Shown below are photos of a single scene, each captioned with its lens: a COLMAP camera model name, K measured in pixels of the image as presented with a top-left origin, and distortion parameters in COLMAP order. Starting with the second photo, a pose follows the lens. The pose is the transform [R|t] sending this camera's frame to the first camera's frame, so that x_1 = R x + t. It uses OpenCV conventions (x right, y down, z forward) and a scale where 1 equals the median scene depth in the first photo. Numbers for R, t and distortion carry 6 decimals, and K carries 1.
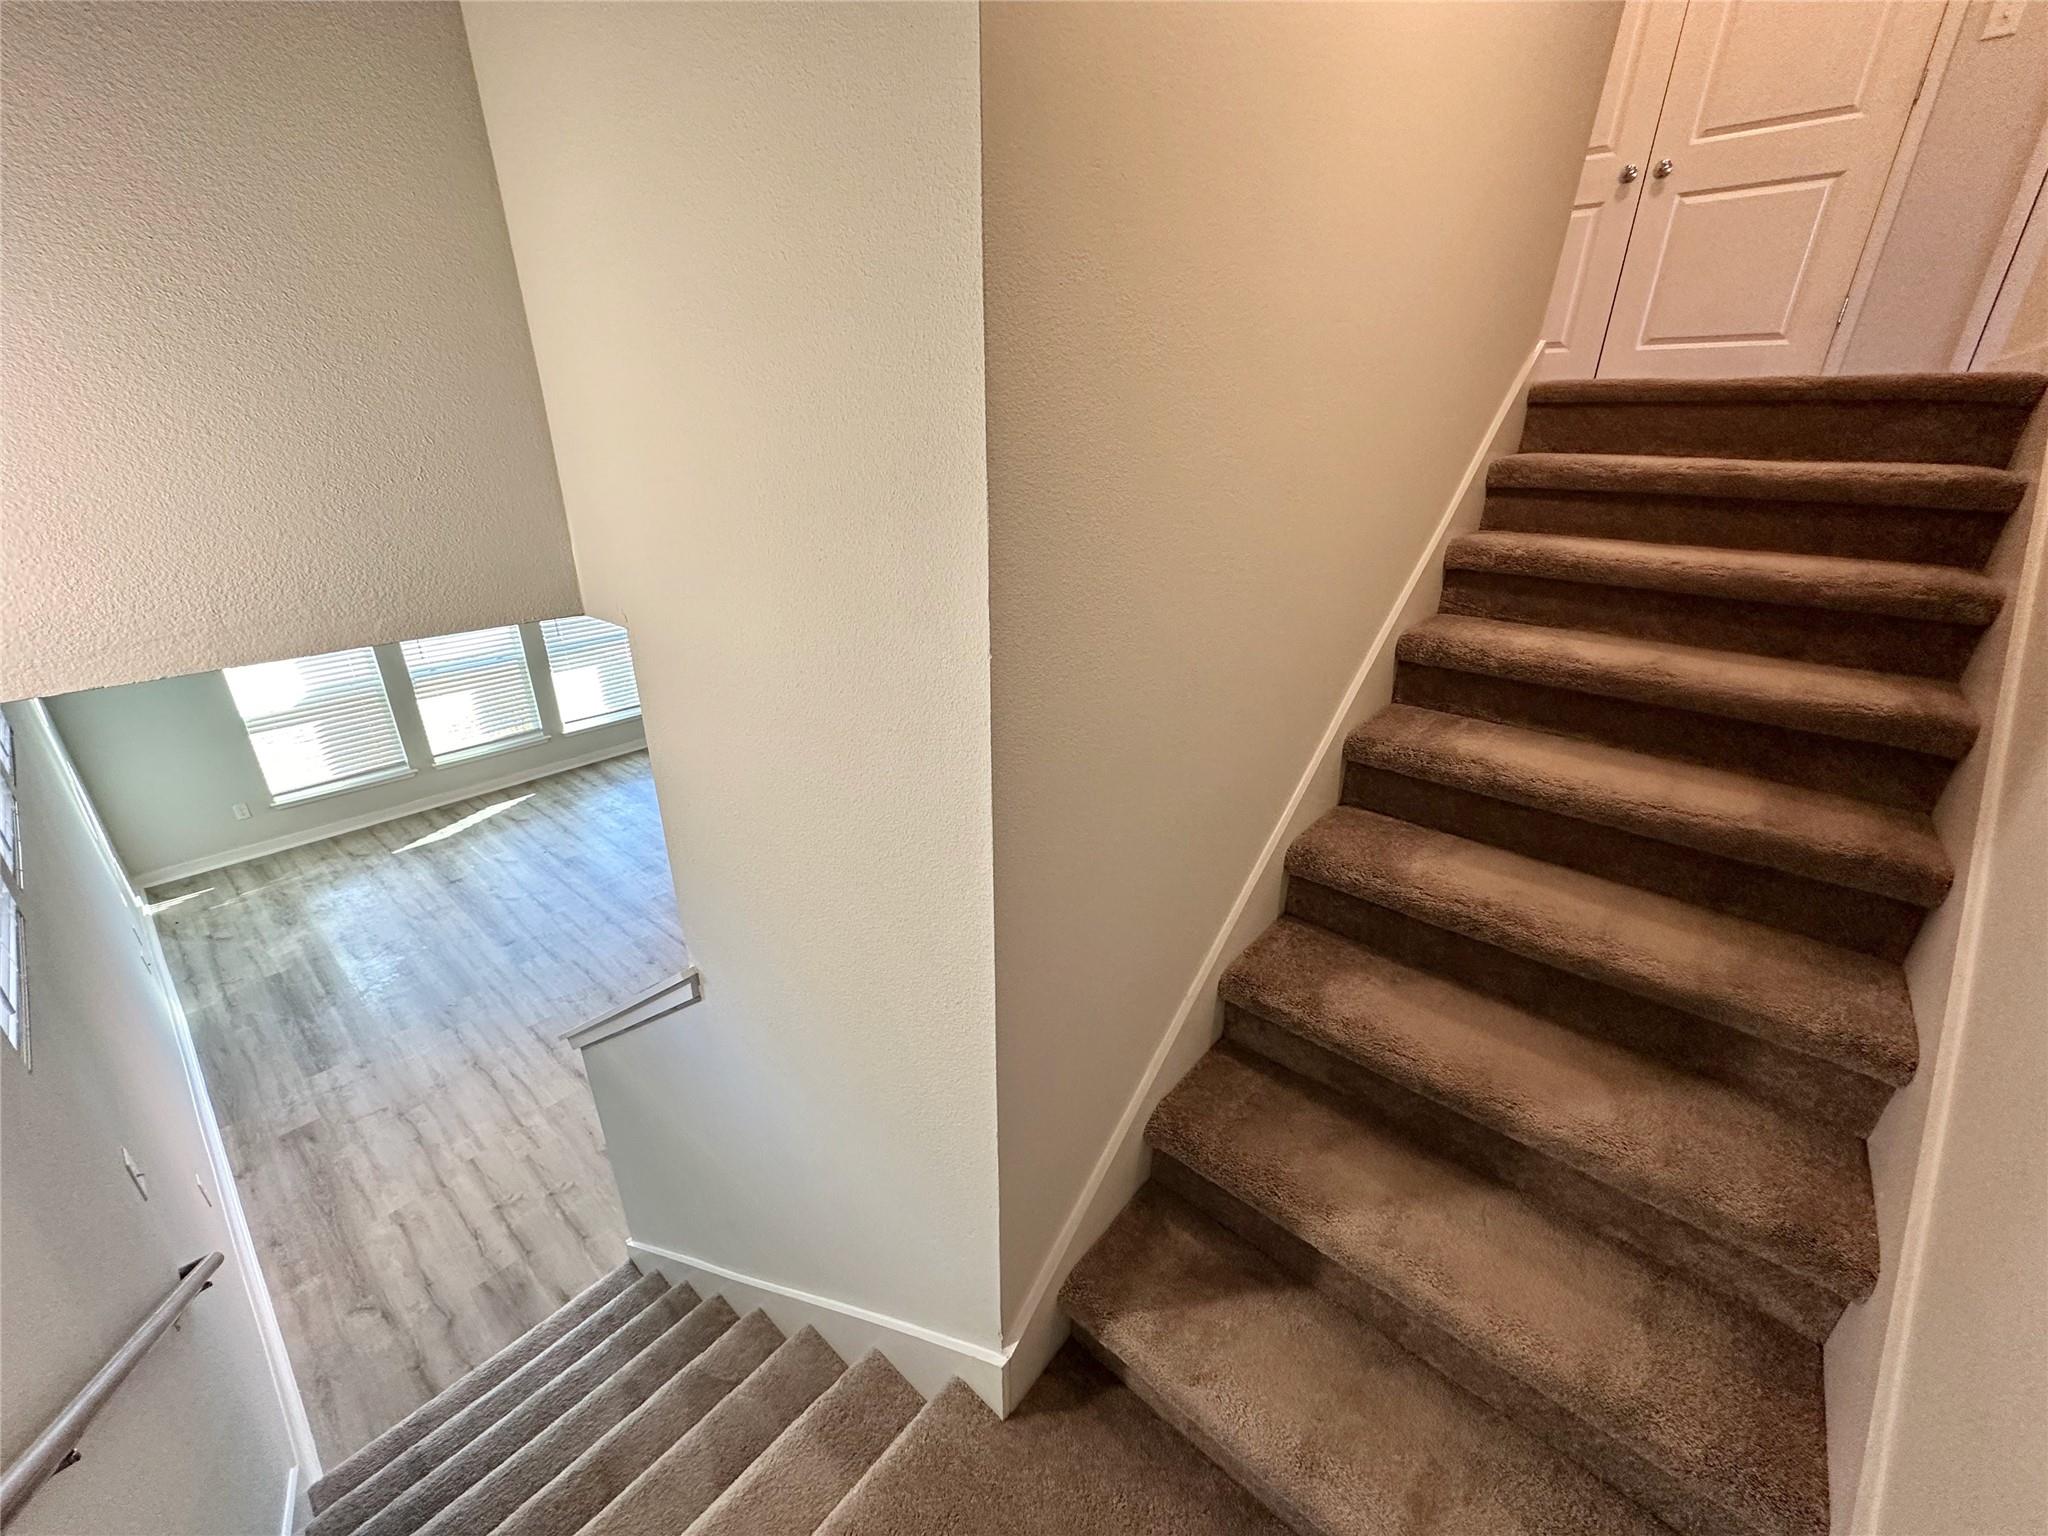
lens RADIAL K [[817.1, 0, 1024.4], [0, 817.1, 765.2], [0, 0, 1]] dist [-0.002242, 0.000501]
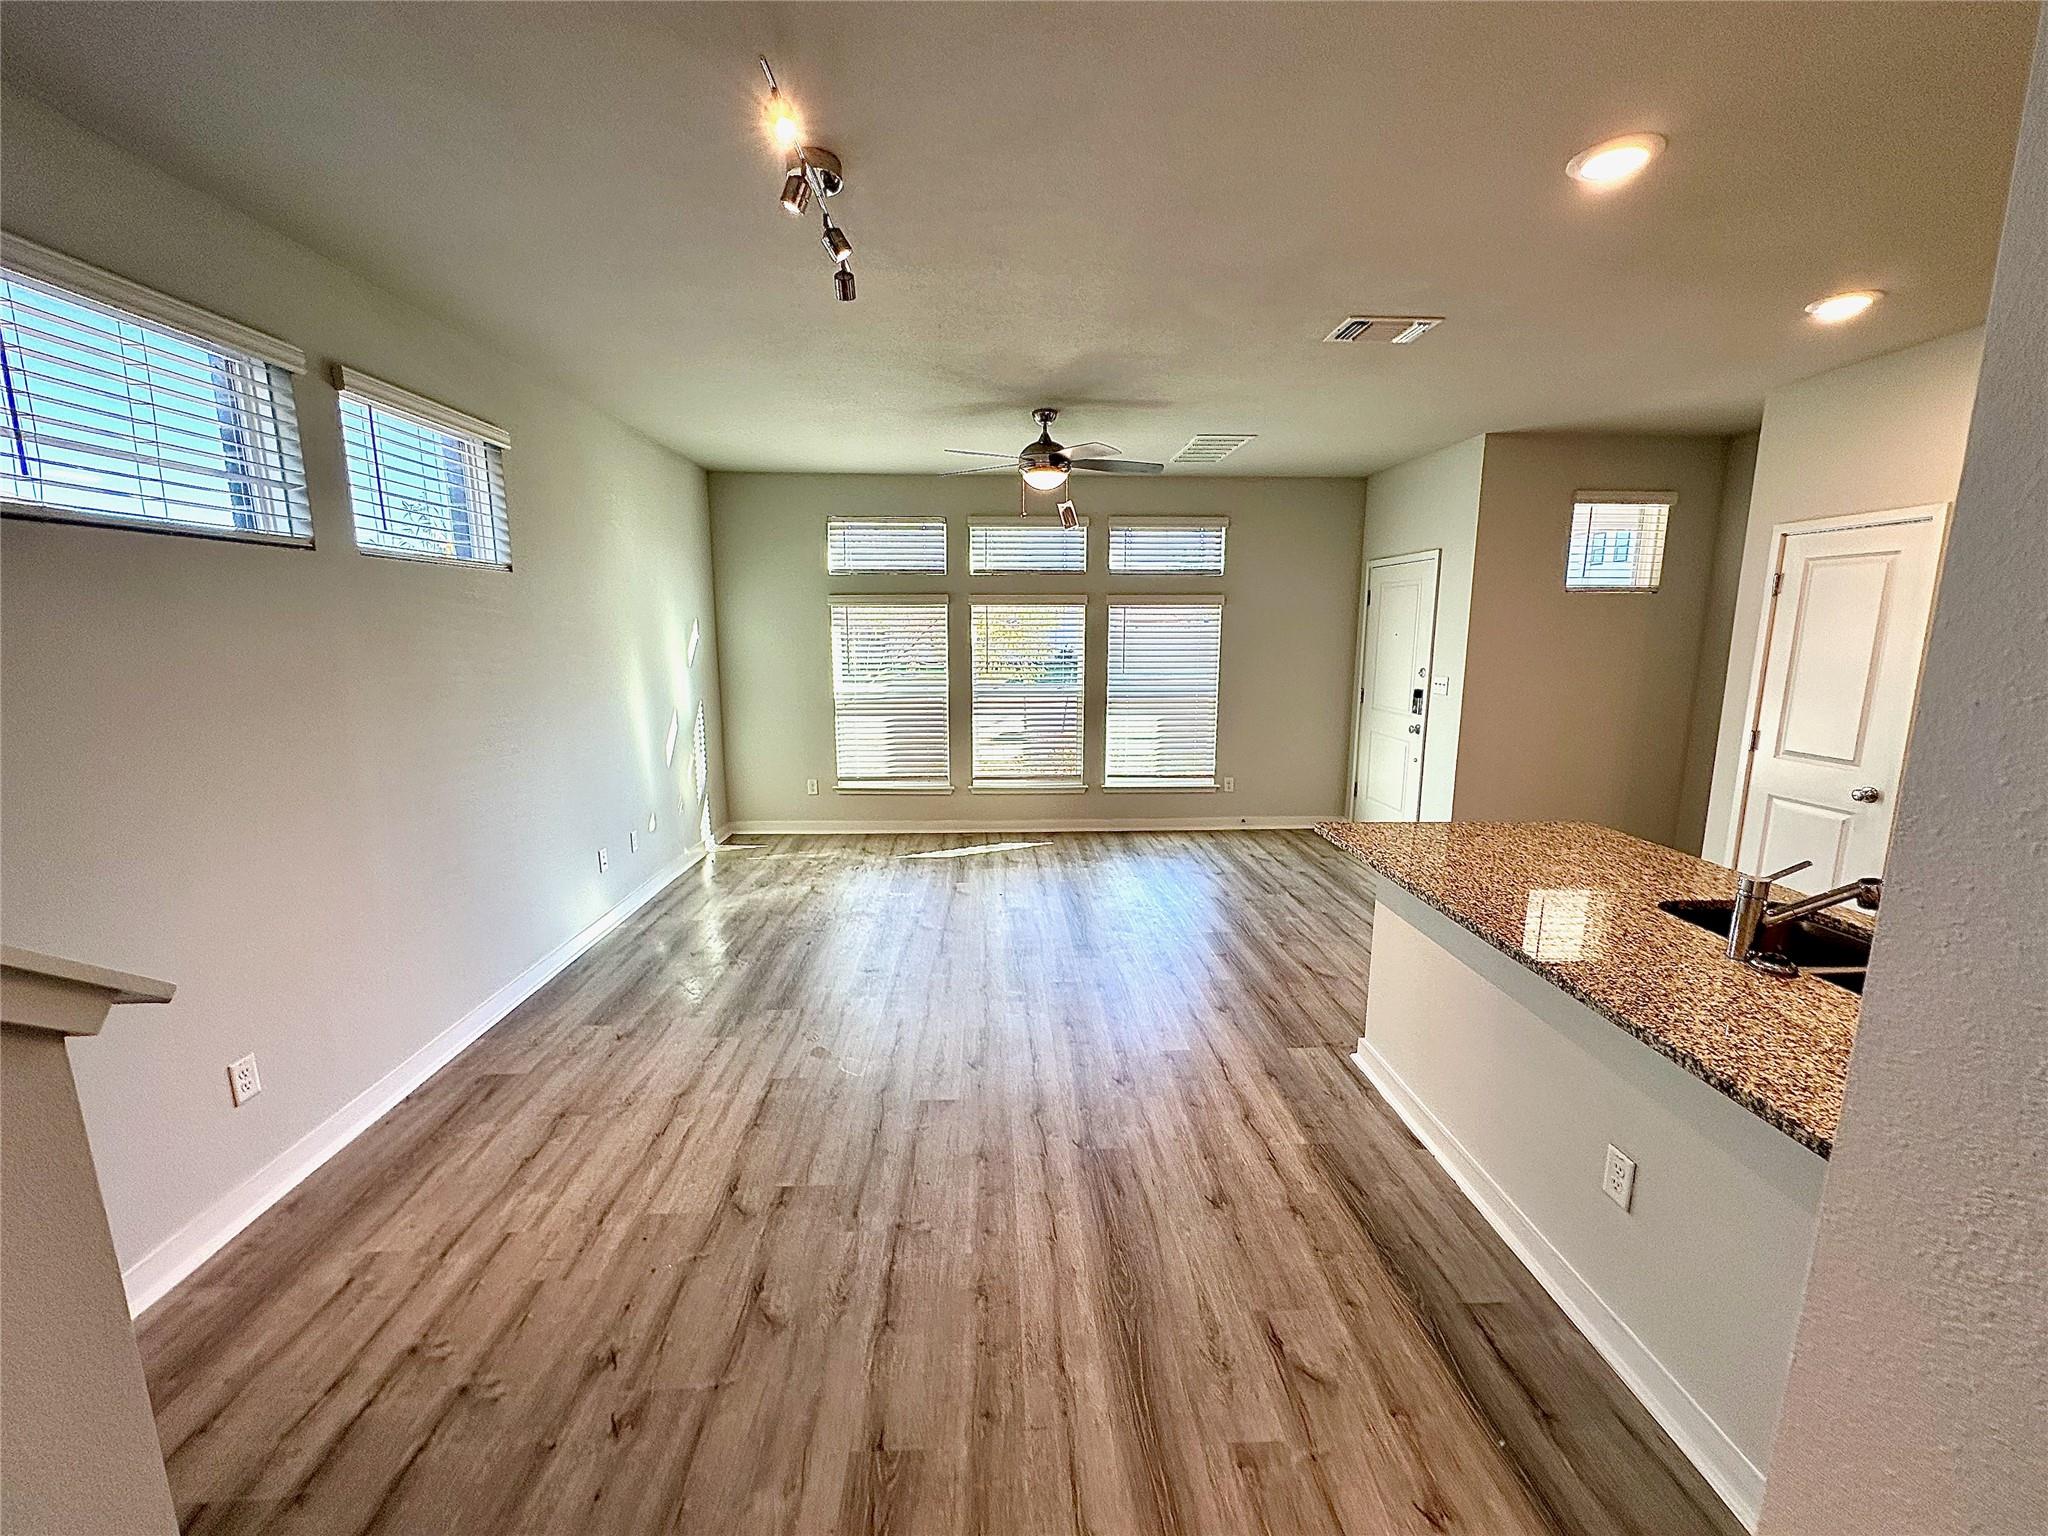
lens RADIAL K [[817.1, 0, 1024.4], [0, 817.1, 765.2], [0, 0, 1]] dist [-0.002242, 0.000501]
pose [[0.687106, 0.121374, -0.716347, -0.015993], [-0.279739, 0.954133, -0.106657, 0.062635], [0.670546, 0.273675, 0.689544, 0.419022]]
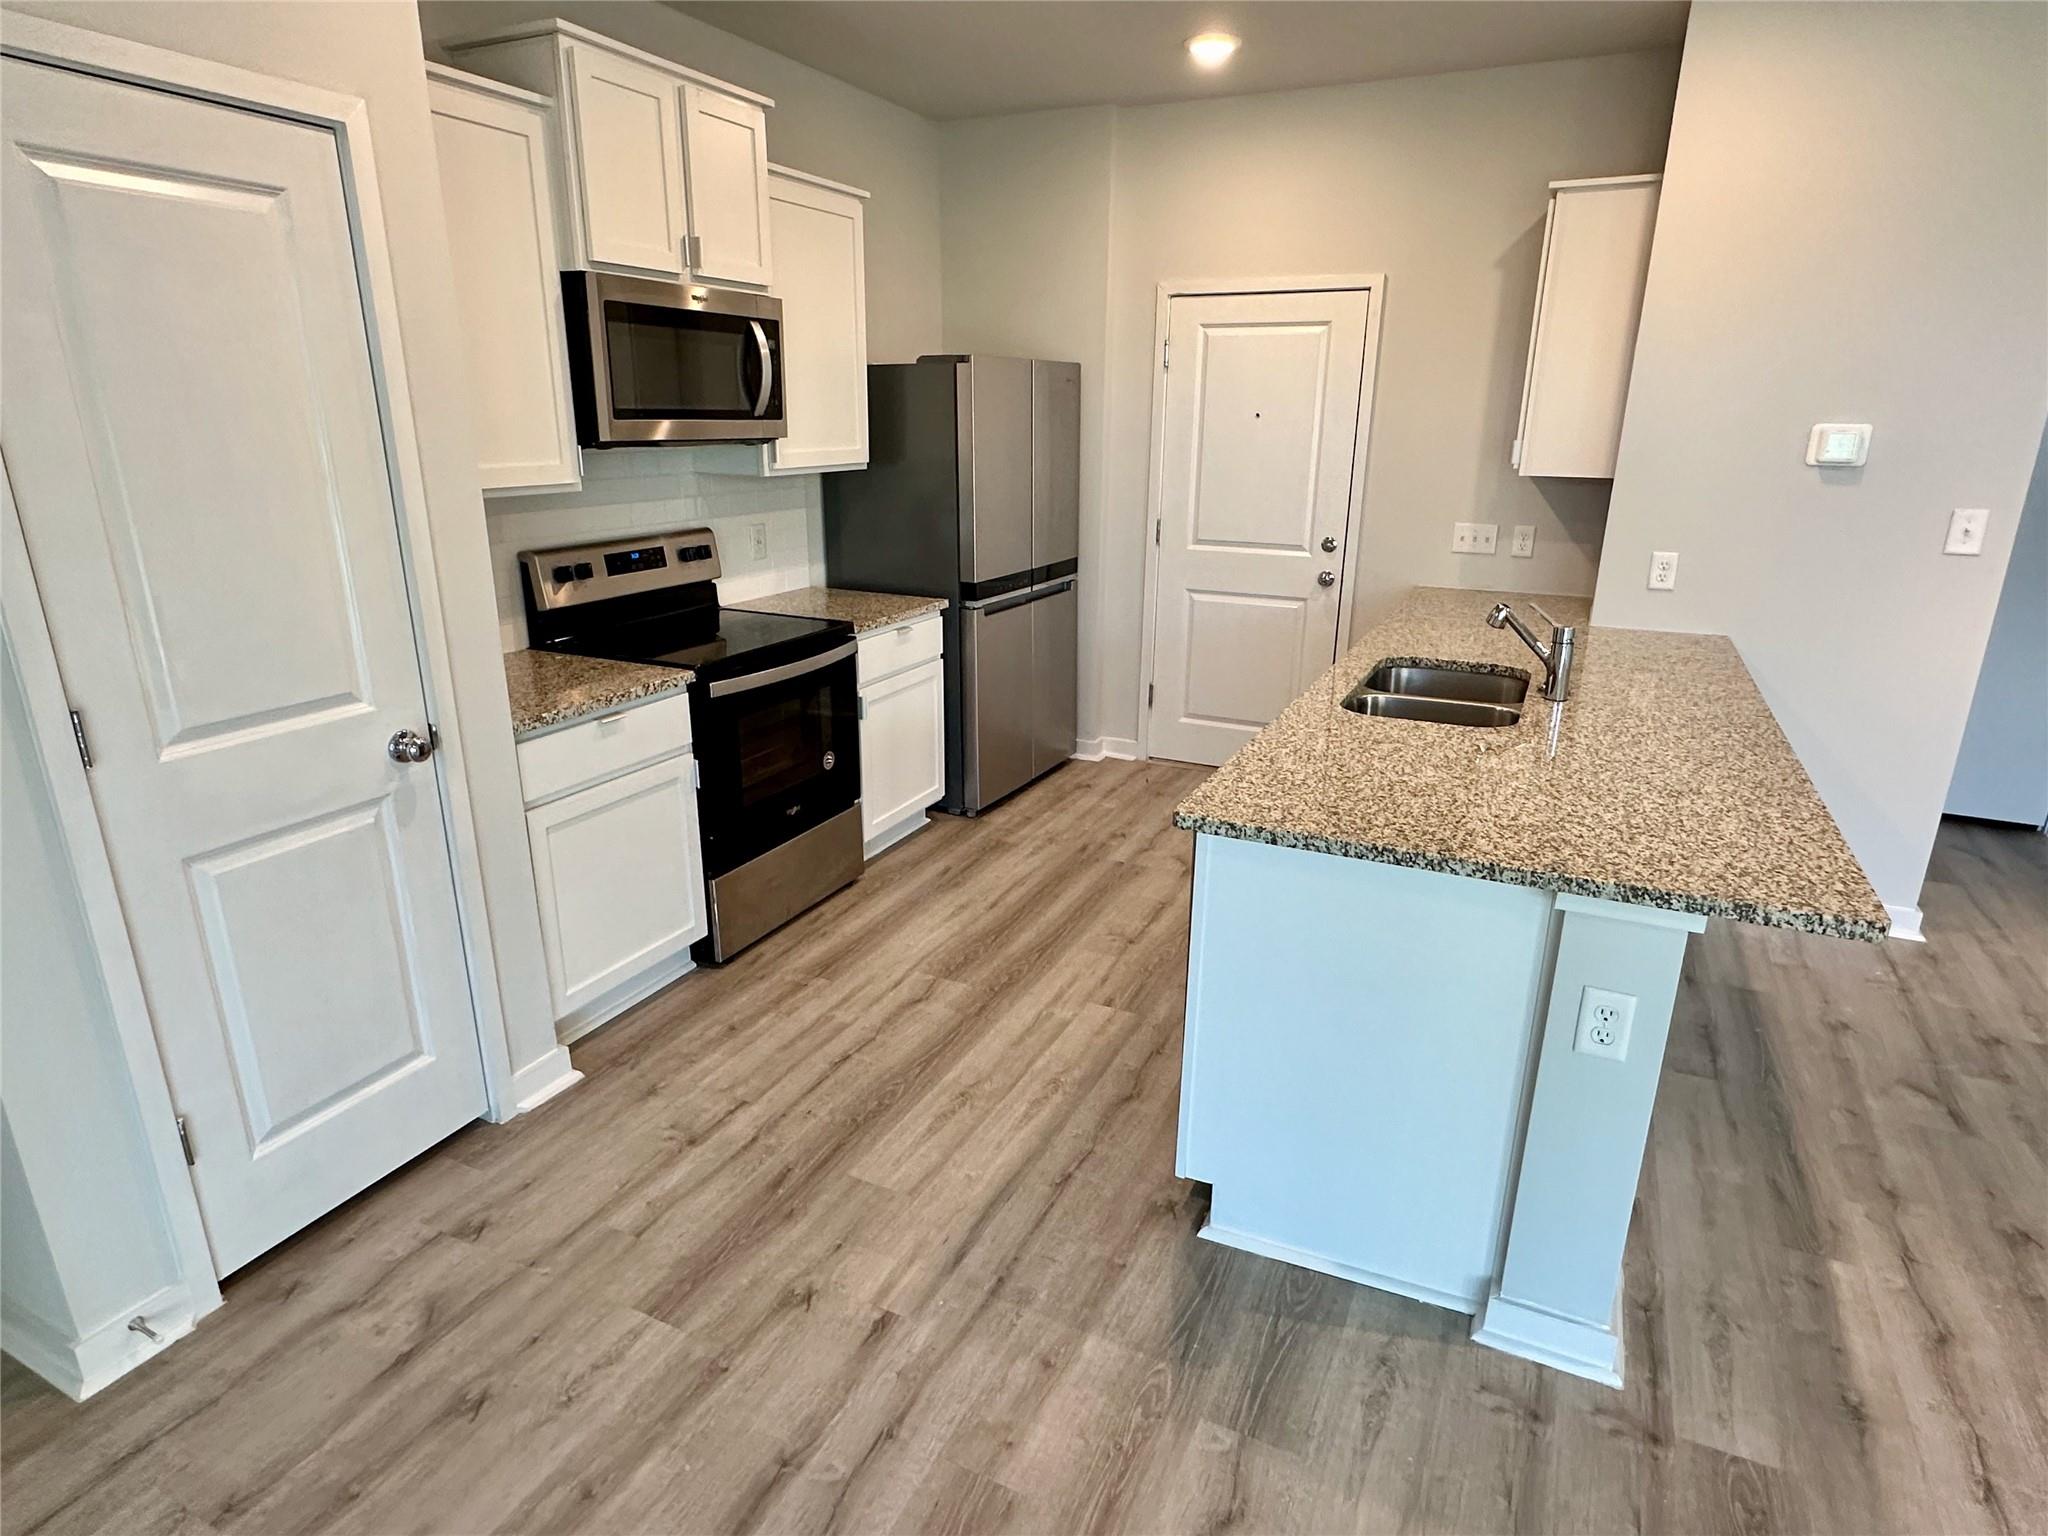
lens RADIAL K [[1129.8, 0, 1023.3], [0, 1129.8, 775.3], [0, 0, 1]] dist [-0.004299, 0.000839]
pose [[-0.255940, -0.303206, 0.917911, -0.390201], [0.365852, 0.848529, 0.382297, -0.185646], [-0.894789, 0.433665, -0.106243, 1.028391]]
